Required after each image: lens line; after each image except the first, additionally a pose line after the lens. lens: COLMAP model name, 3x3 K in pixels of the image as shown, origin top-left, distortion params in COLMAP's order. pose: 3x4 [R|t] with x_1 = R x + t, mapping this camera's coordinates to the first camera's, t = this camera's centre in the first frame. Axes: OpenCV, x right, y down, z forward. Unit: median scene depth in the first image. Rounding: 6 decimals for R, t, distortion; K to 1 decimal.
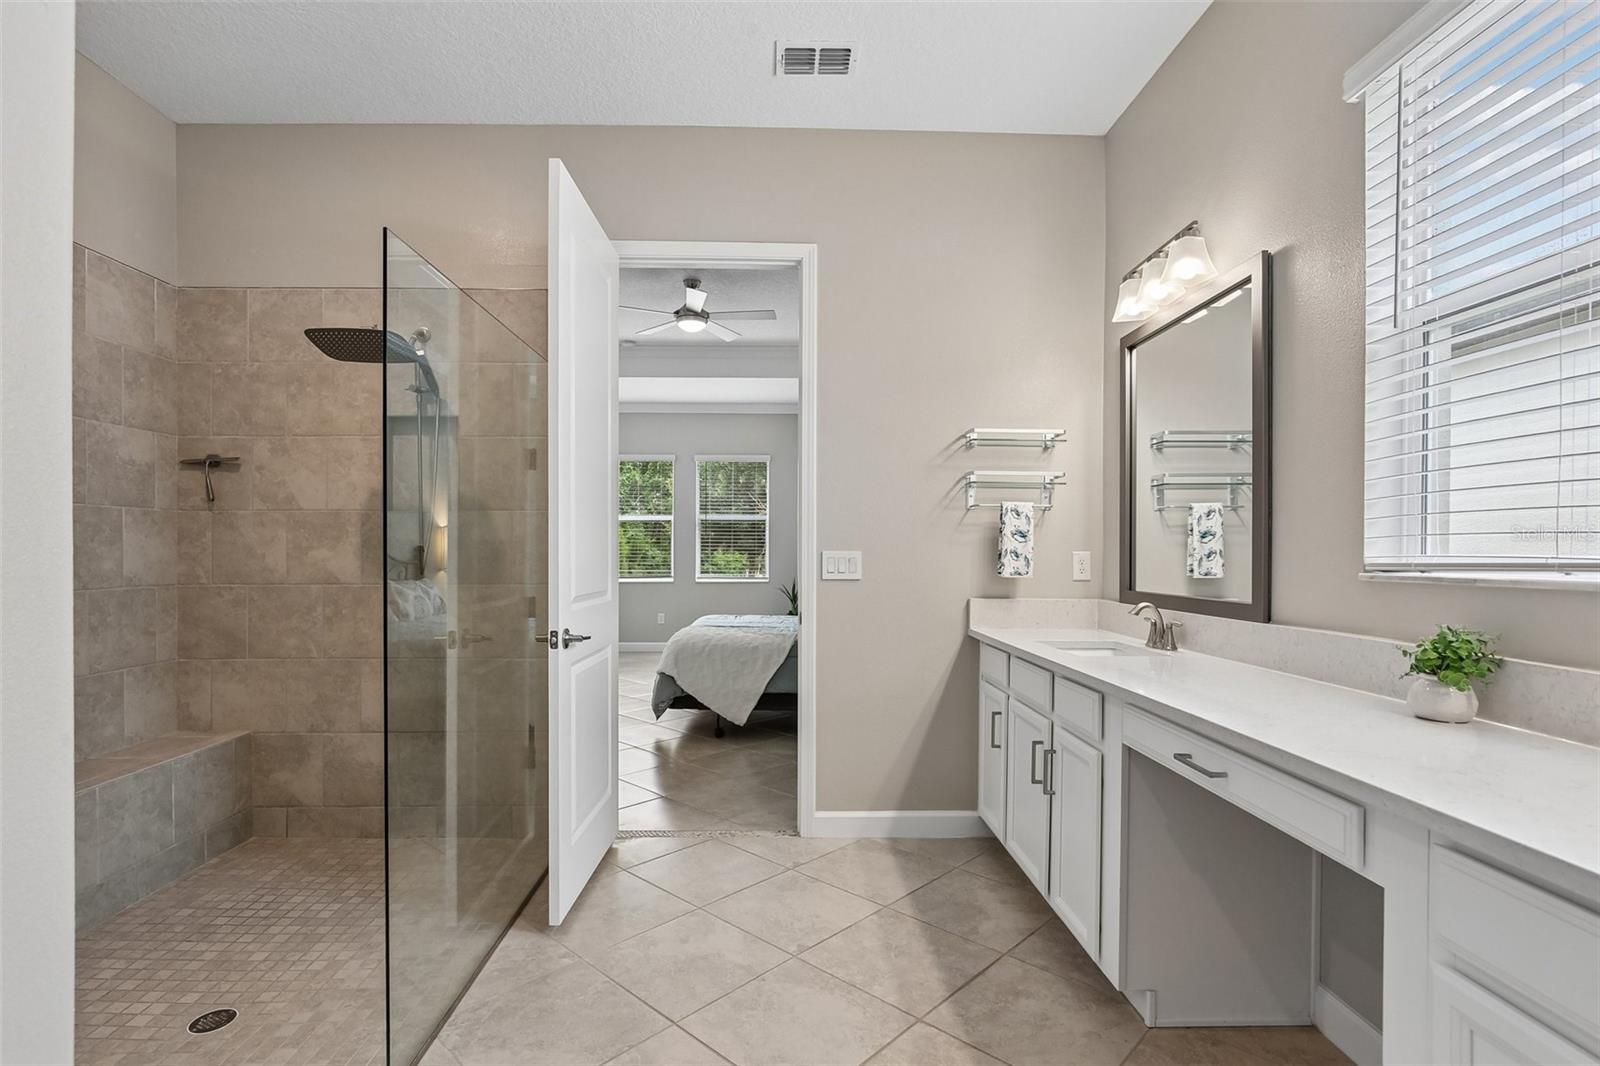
lens RADIAL K [[730.0, 0, 762.7], [0, 730.0, 551.9], [0, 0, 1]] dist [0.001723, 0.002310]
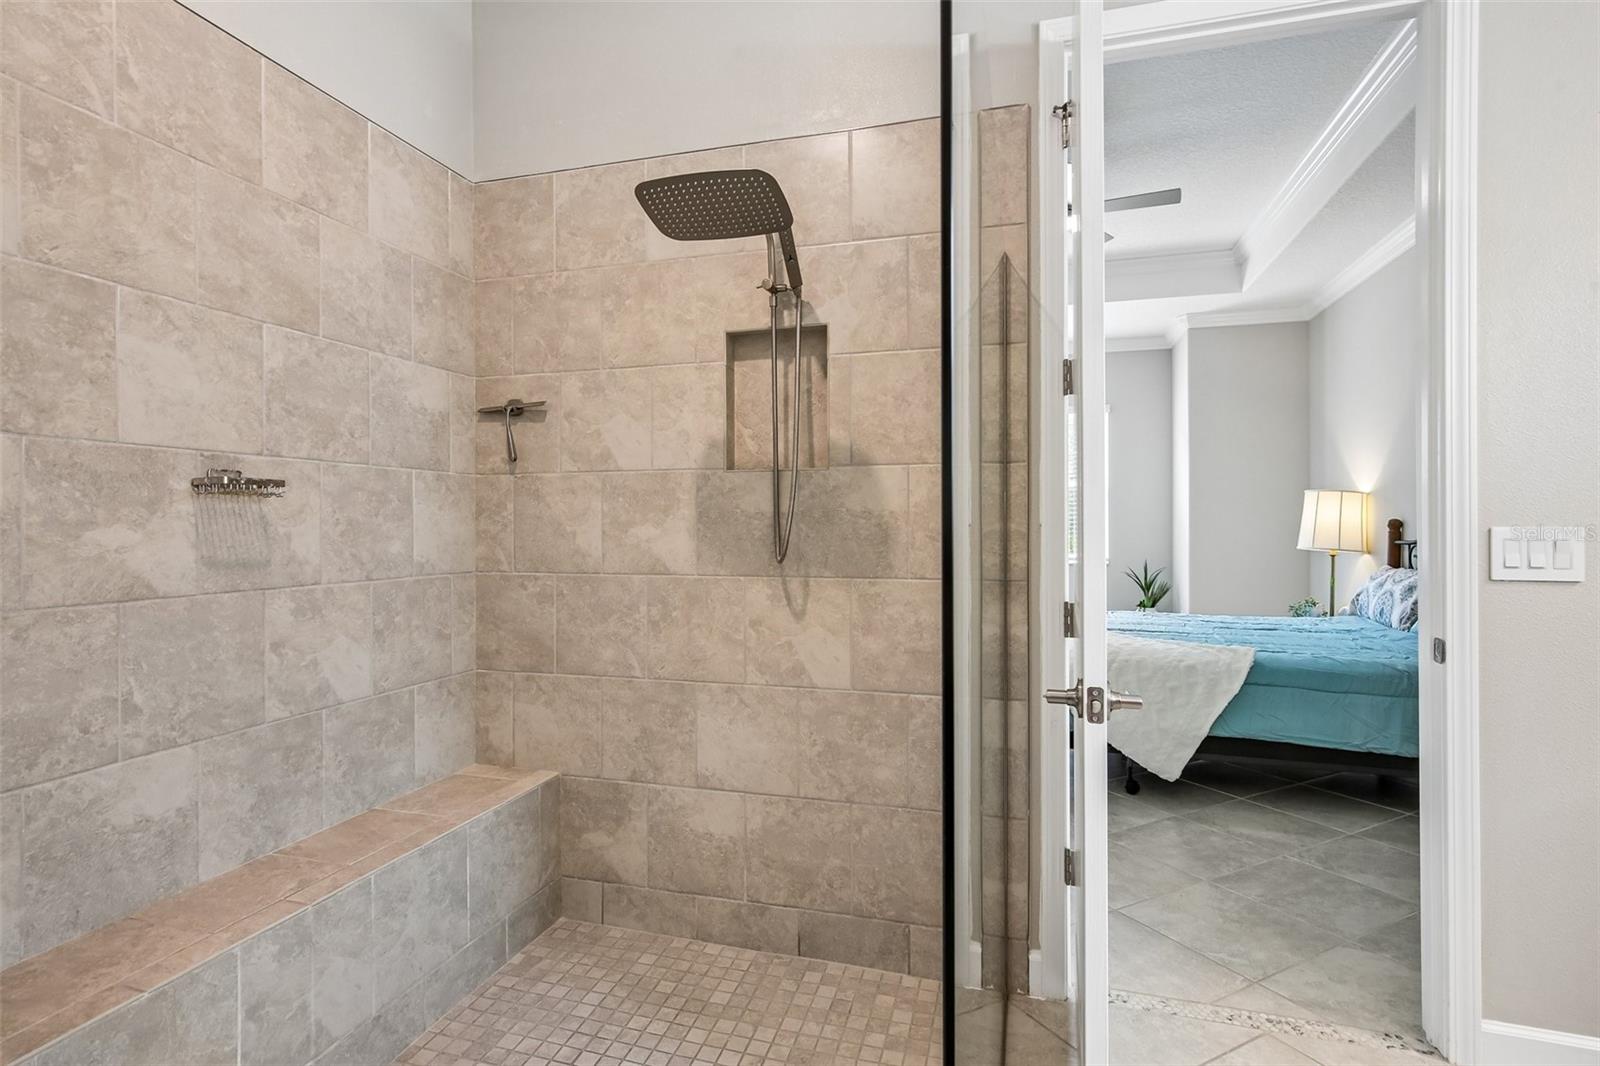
lens RADIAL K [[785.0, 0, 803.9], [0, 785.0, 527.2], [0, 0, 1]] dist [0.017479, -0.001409]
pose [[0.958356, -0.001676, -0.285573, -0.237822], [0.002042, 0.999997, 0.000985, -0.002102], [0.285570, -0.001527, 0.958357, 0.311480]]
